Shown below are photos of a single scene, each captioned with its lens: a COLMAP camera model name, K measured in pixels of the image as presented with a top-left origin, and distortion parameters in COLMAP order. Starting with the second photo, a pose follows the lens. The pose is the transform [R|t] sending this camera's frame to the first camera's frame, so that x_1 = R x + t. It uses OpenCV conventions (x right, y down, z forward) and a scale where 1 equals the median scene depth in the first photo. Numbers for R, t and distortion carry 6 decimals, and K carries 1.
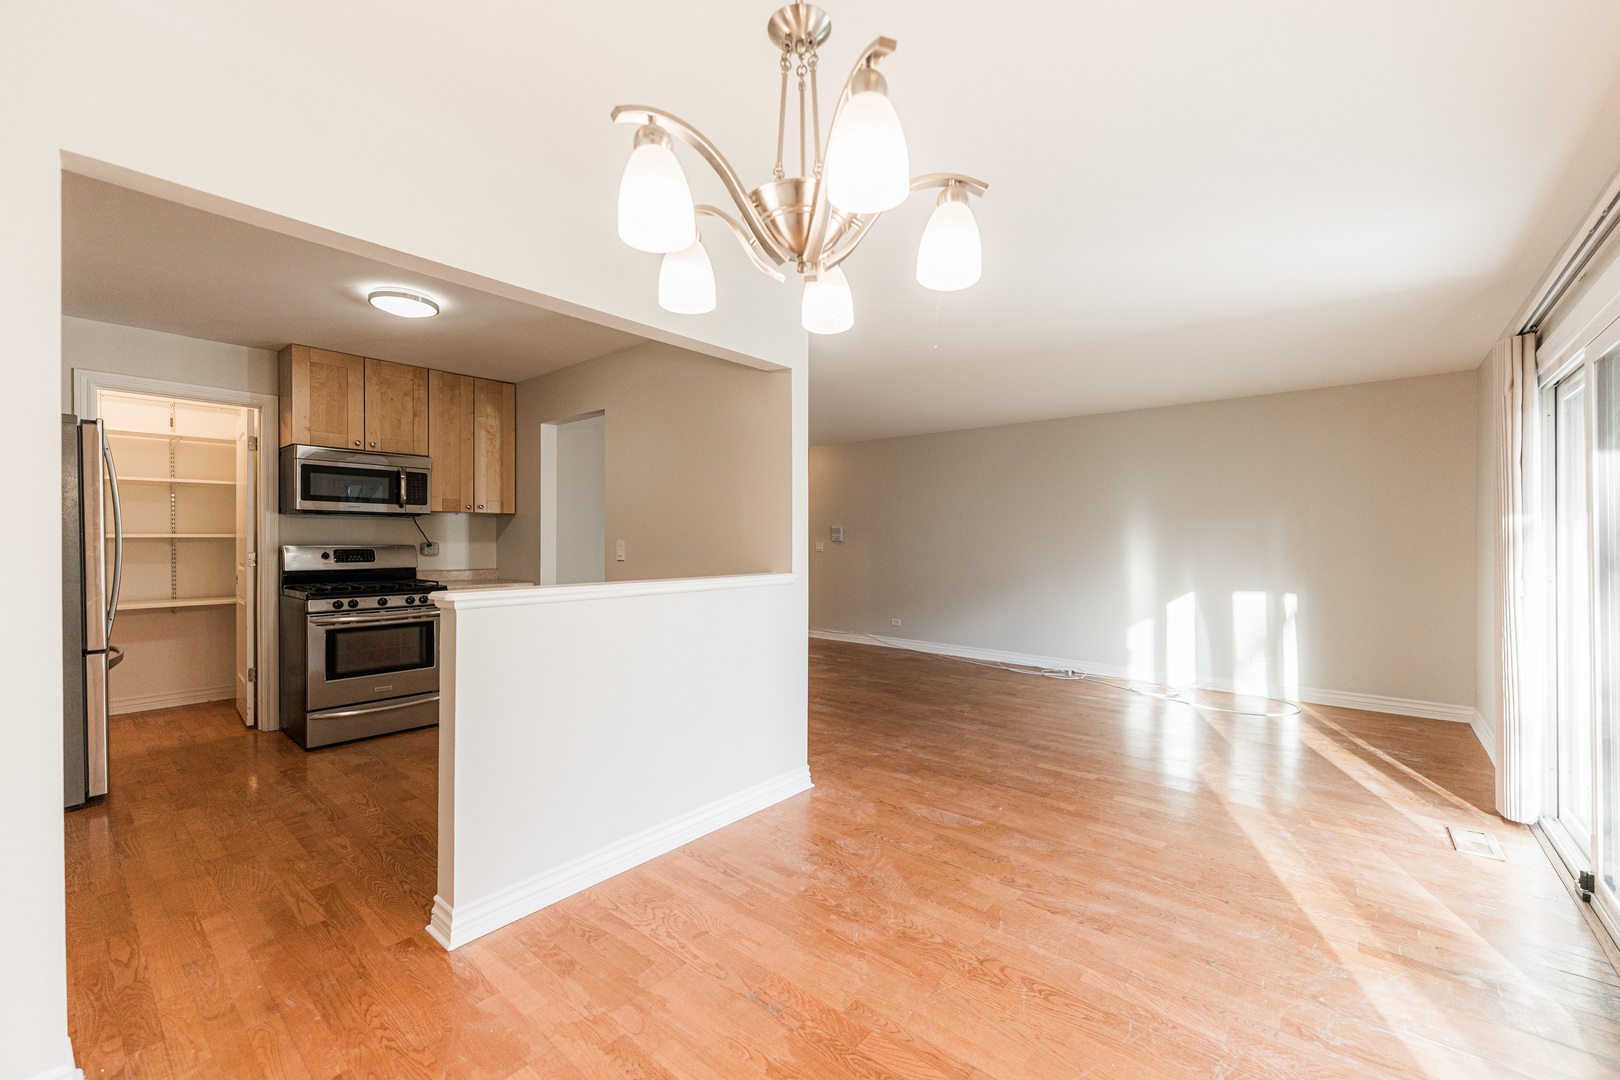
lens RADIAL K [[647.3, 0, 807.1], [0, 647.3, 541.6], [0, 0, 1]] dist [0.000141, 0.000209]
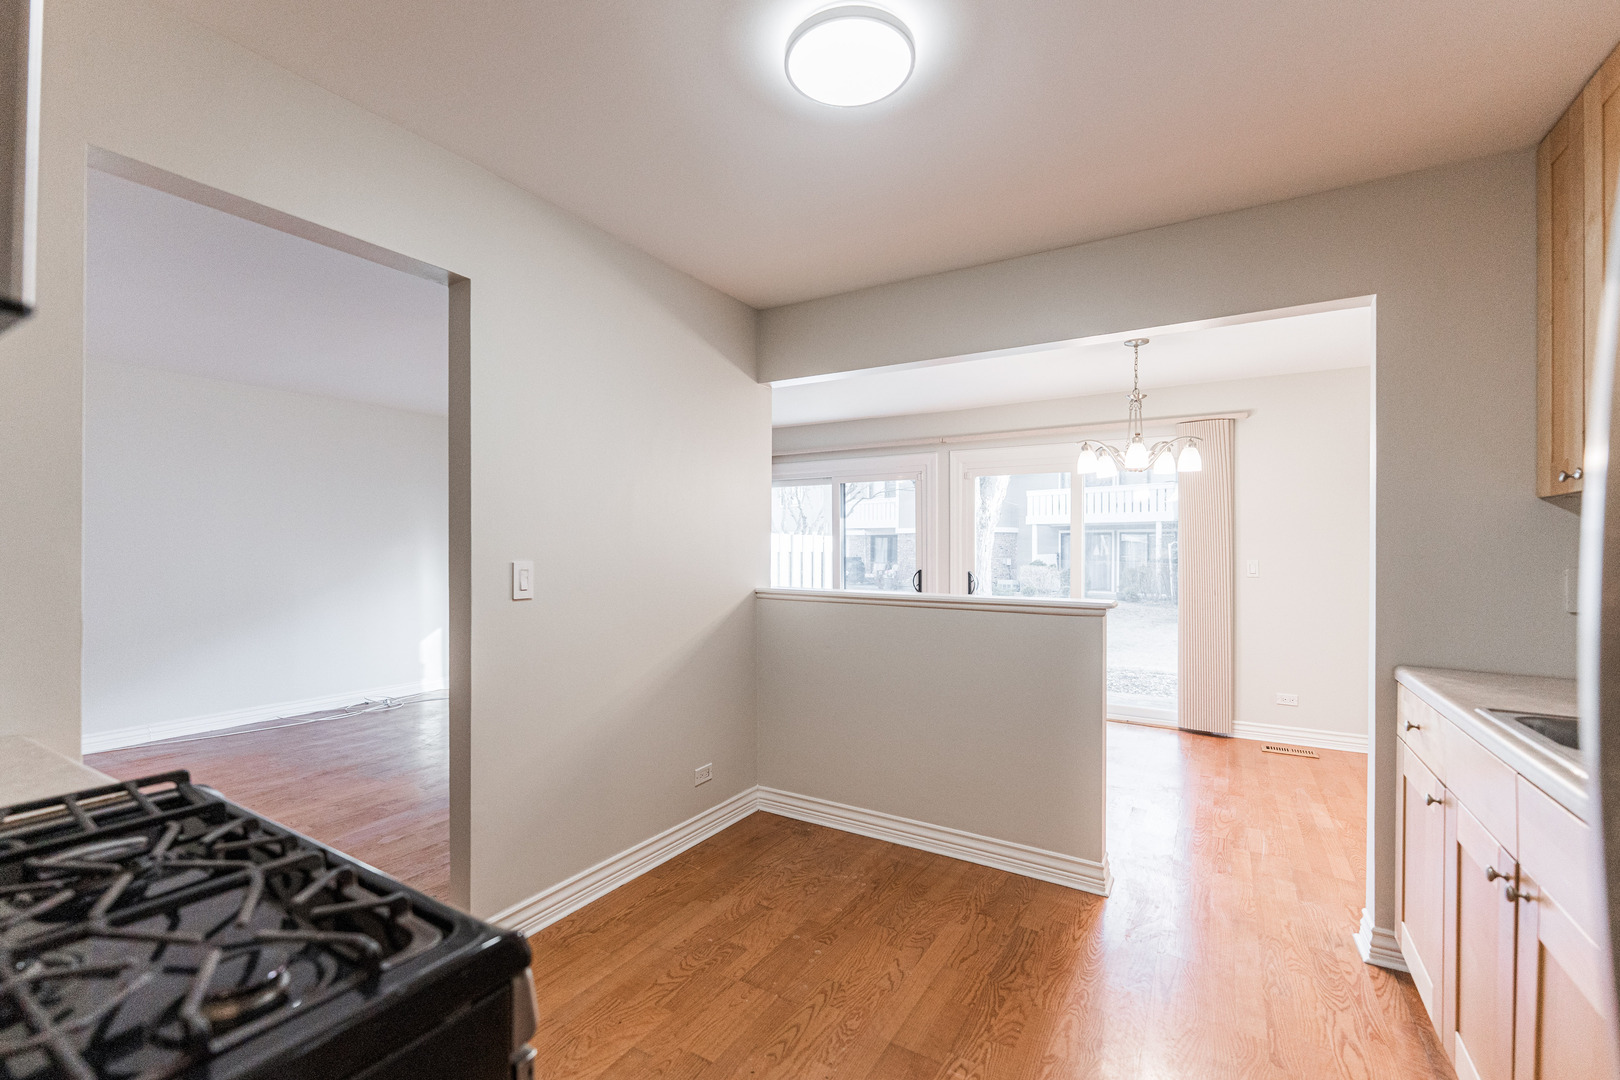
lens RADIAL K [[696.9, 0, 793.7], [0, 696.9, 539.2], [0, 0, 1]] dist [0.002057, 0.000295]
pose [[-0.148308, 0.005665, 0.988925, -0.867186], [0.000155, 0.999984, -0.005705, -0.014927], [-0.988941, -0.000693, -0.148307, 0.868096]]
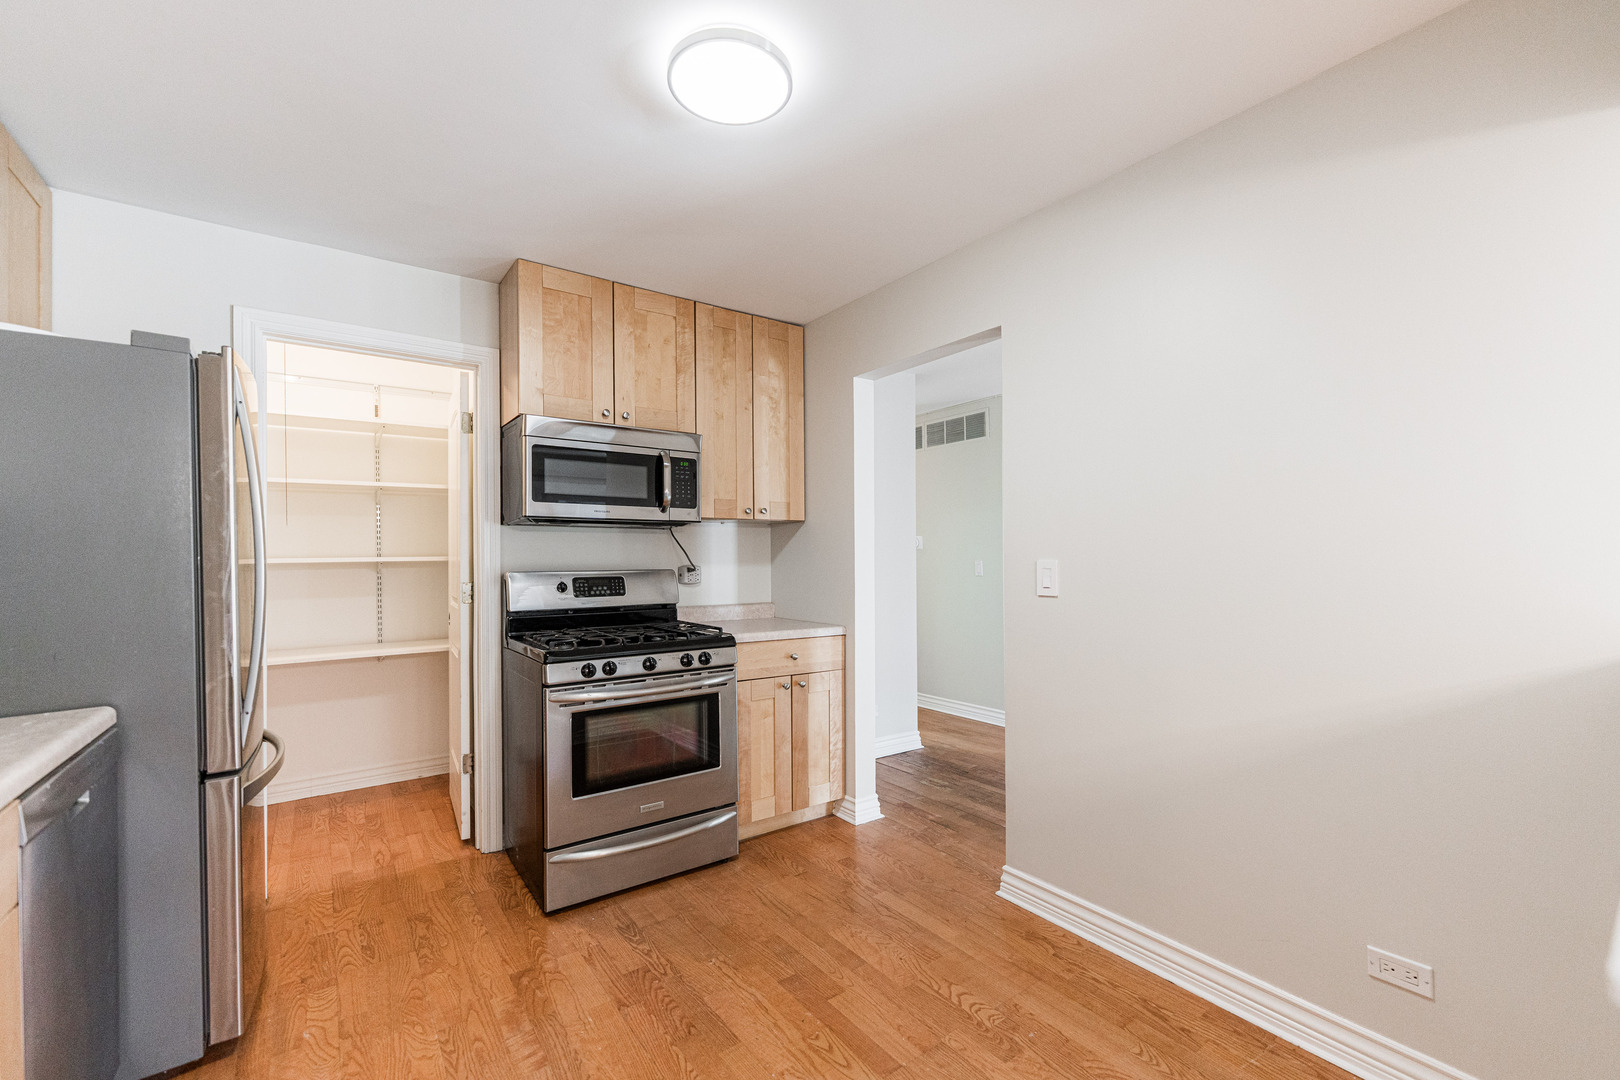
lens RADIAL K [[666.2, 0, 810.7], [0, 666.2, 551.2], [0, 0, 1]] dist [0.000122, -0.000052]
pose [[0.972811, -0.013942, -0.231182, -0.351338], [0.010948, 0.999839, -0.014230, -0.002621], [0.231343, 0.011312, 0.972806, 0.411066]]
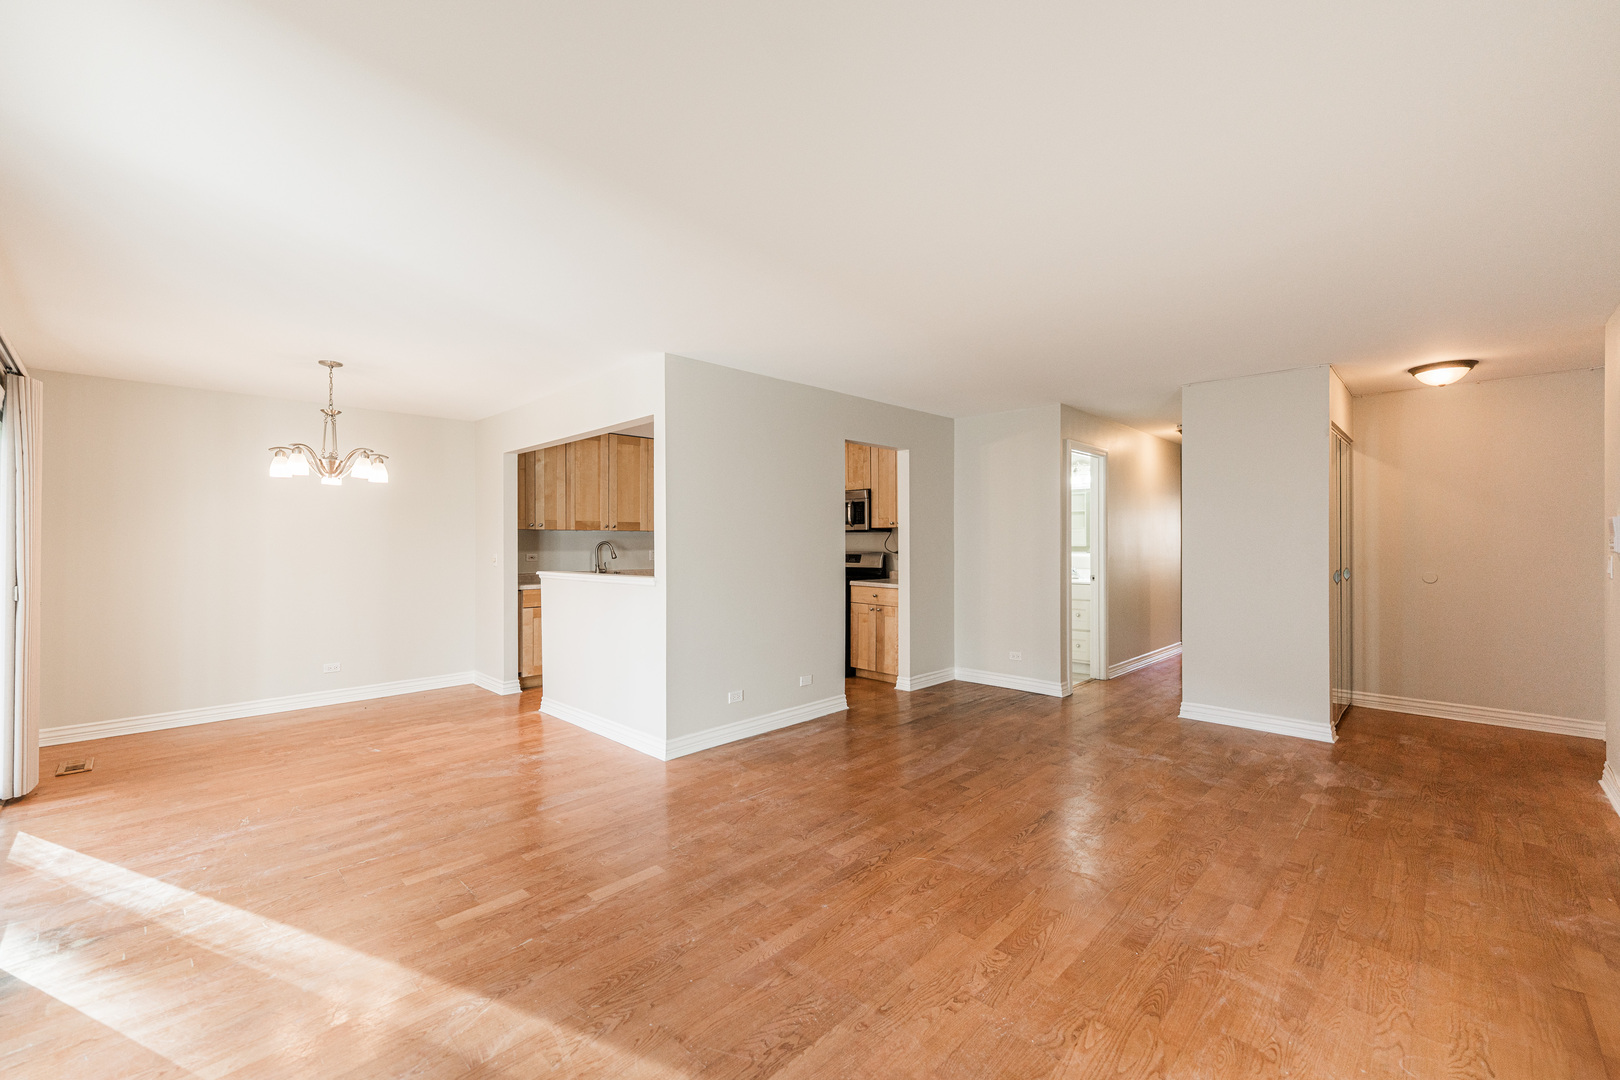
lens RADIAL K [[663.5, 0, 799.9], [0, 663.5, 540.3], [0, 0, 1]] dist [0.000385, -0.000213]
pose [[-0.075620, -0.007207, -0.997111, 0.944630], [-0.000645, 0.999974, -0.007178, -0.010994], [0.997137, 0.000101, -0.075622, 1.057064]]
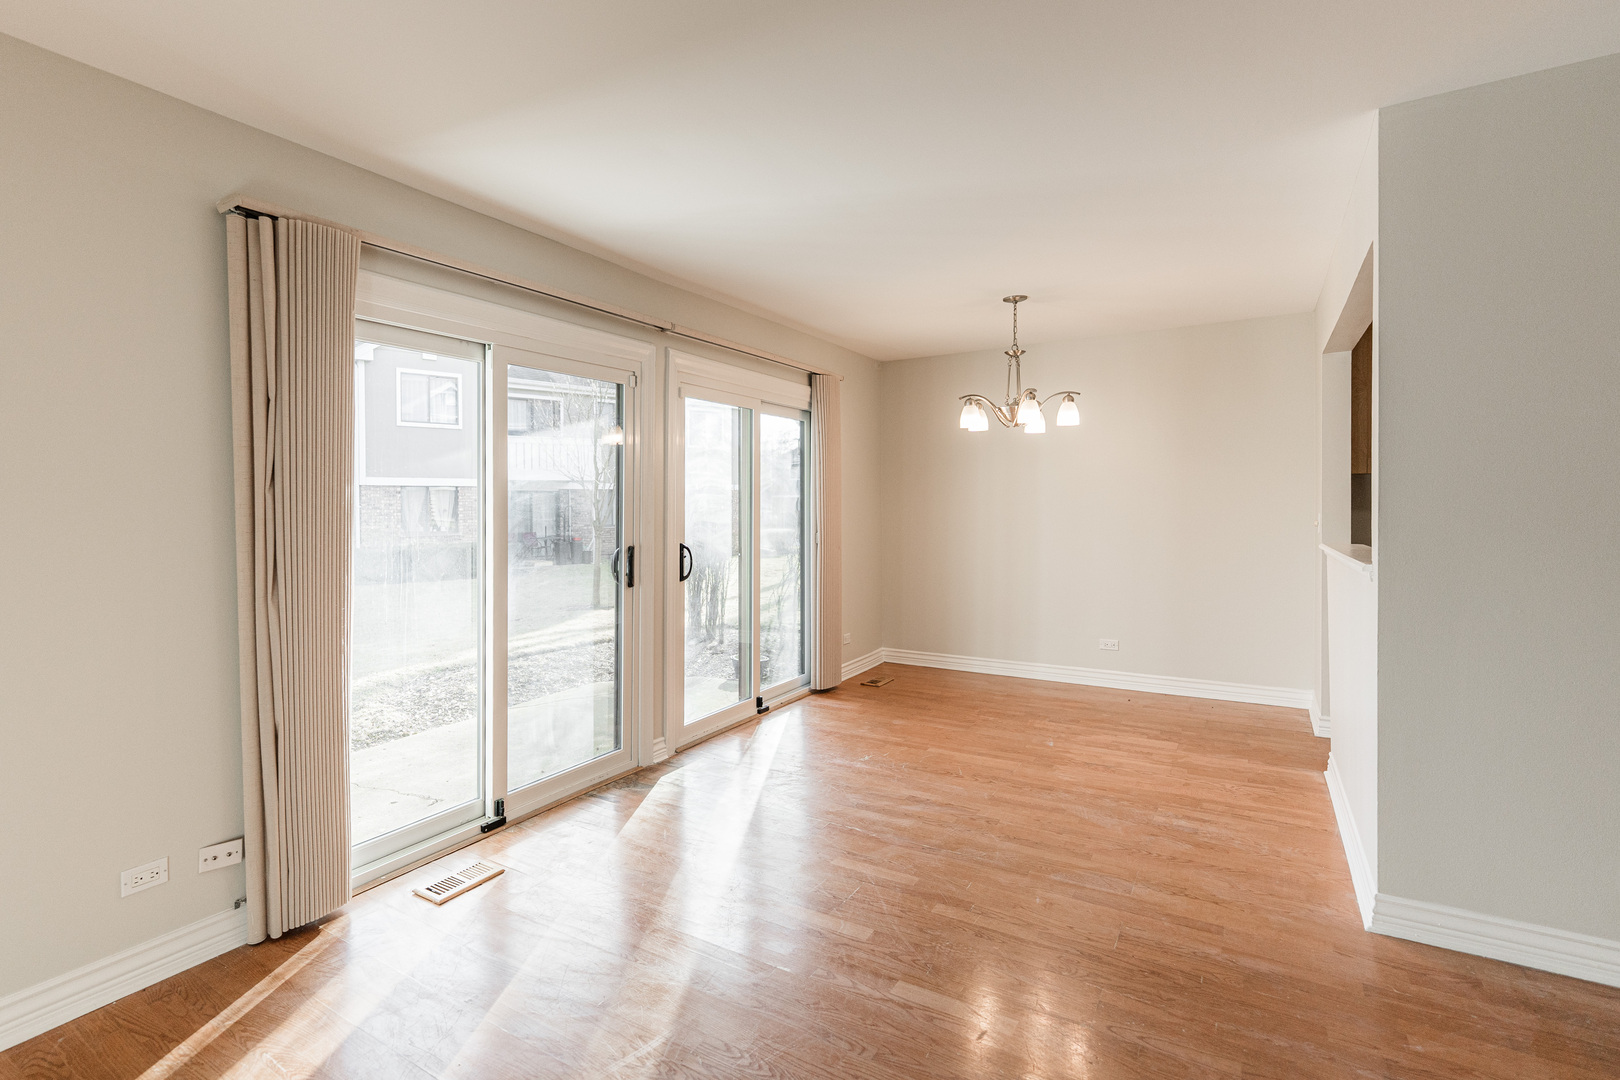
lens RADIAL K [[800.7, 0, 656.8], [0, 800.7, 510.6], [0, 0, 1]] dist [-0.001002, 0.000682]
pose [[-0.997869, 0.004053, -0.065128, 0.554745], [0.003326, 0.999931, 0.011263, -0.011280], [0.065169, 0.011023, -0.997813, 1.329950]]
